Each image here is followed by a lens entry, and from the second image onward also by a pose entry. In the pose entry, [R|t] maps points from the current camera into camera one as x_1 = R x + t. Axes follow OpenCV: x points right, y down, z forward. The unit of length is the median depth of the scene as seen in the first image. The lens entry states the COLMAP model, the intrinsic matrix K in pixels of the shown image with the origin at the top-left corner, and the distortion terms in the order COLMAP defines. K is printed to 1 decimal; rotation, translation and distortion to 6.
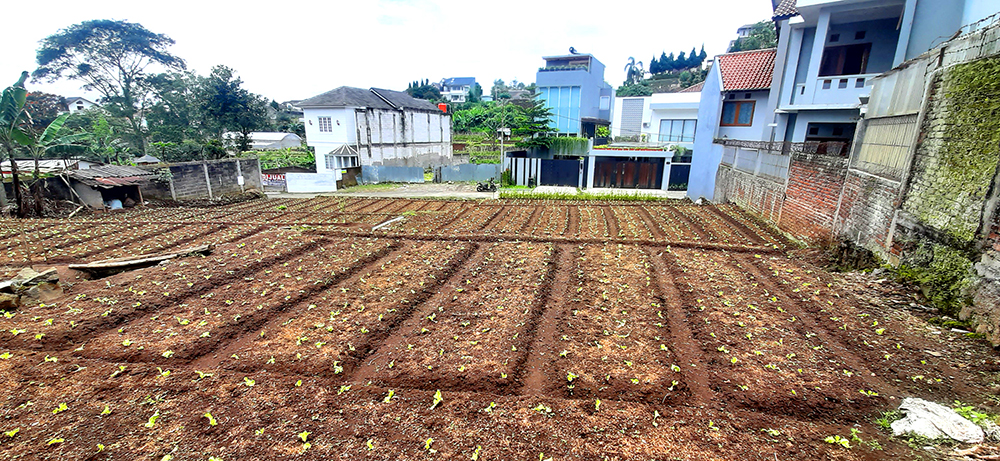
lens RADIAL K [[390.0, 0, 500.5], [0, 390.0, 237.9], [0, 0, 1]] dist [0.003086, -0.009584]
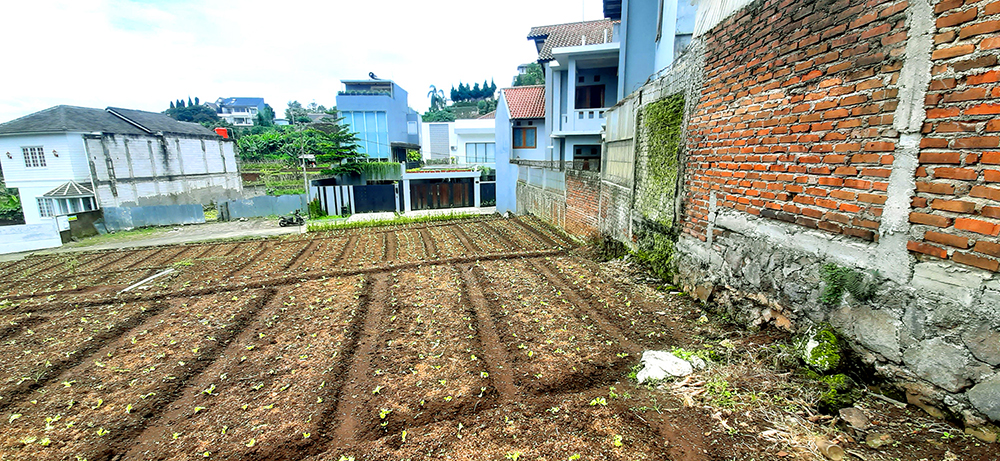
lens RADIAL K [[390.0, 0, 505.5], [0, 390.0, 237.7], [0, 0, 1]] dist [0.003086, -0.009584]
pose [[0.893162, -0.115210, 0.434729, 0.034748], [0.139889, 0.989849, -0.025081, -0.003045], [-0.427427, 0.083215, 0.900212, -0.014291]]
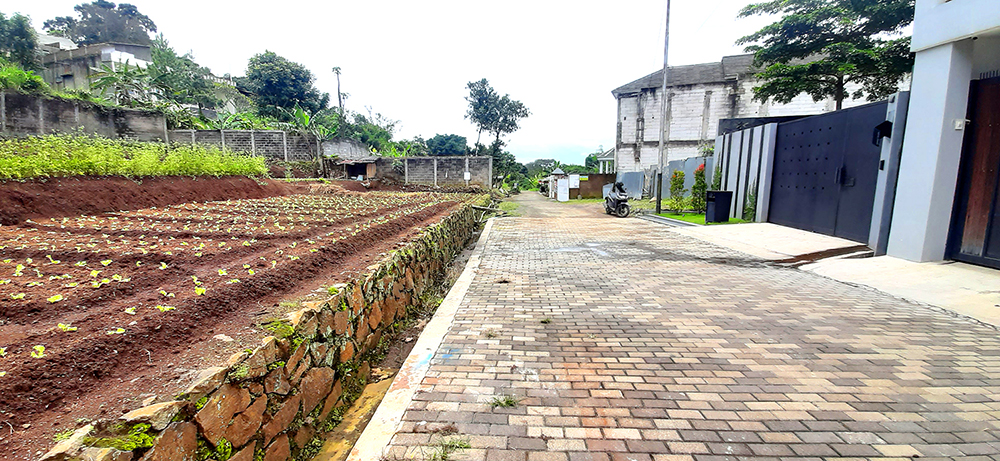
lens RADIAL K [[390.0, 0, 503.3], [0, 390.0, 233.5], [0, 0, 1]] dist [0.003086, -0.009584]
pose [[0.044893, 0.127591, -0.990810, 1.345678], [-0.262947, 0.958346, 0.111496, -0.398393], [0.963765, 0.255525, 0.076573, 2.966920]]
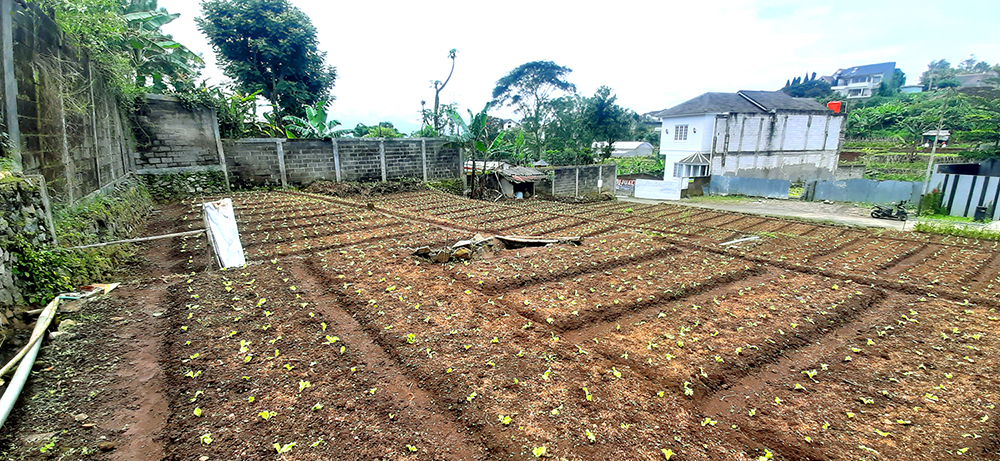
lens RADIAL K [[390.0, 0, 504.9], [0, 390.0, 239.0], [0, 0, 1]] dist [0.003086, -0.009584]
pose [[0.690911, 0.156944, -0.705699, -0.052465], [-0.168795, 0.984191, 0.053622, -0.000605], [0.702958, 0.082071, 0.706480, -0.004639]]
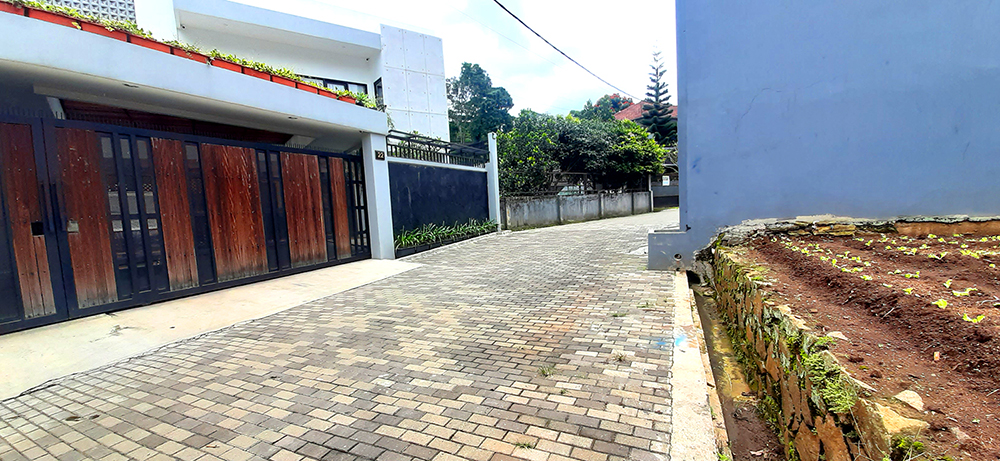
lens RADIAL K [[390.0, 0, 508.6], [0, 390.0, 237.7], [0, 0, 1]] dist [0.003086, -0.009584]
pose [[0.316996, -0.110901, 0.941921, 0.719430], [0.309117, 0.950991, 0.007938, -0.398248], [-0.896638, 0.288647, 0.335742, 2.950927]]
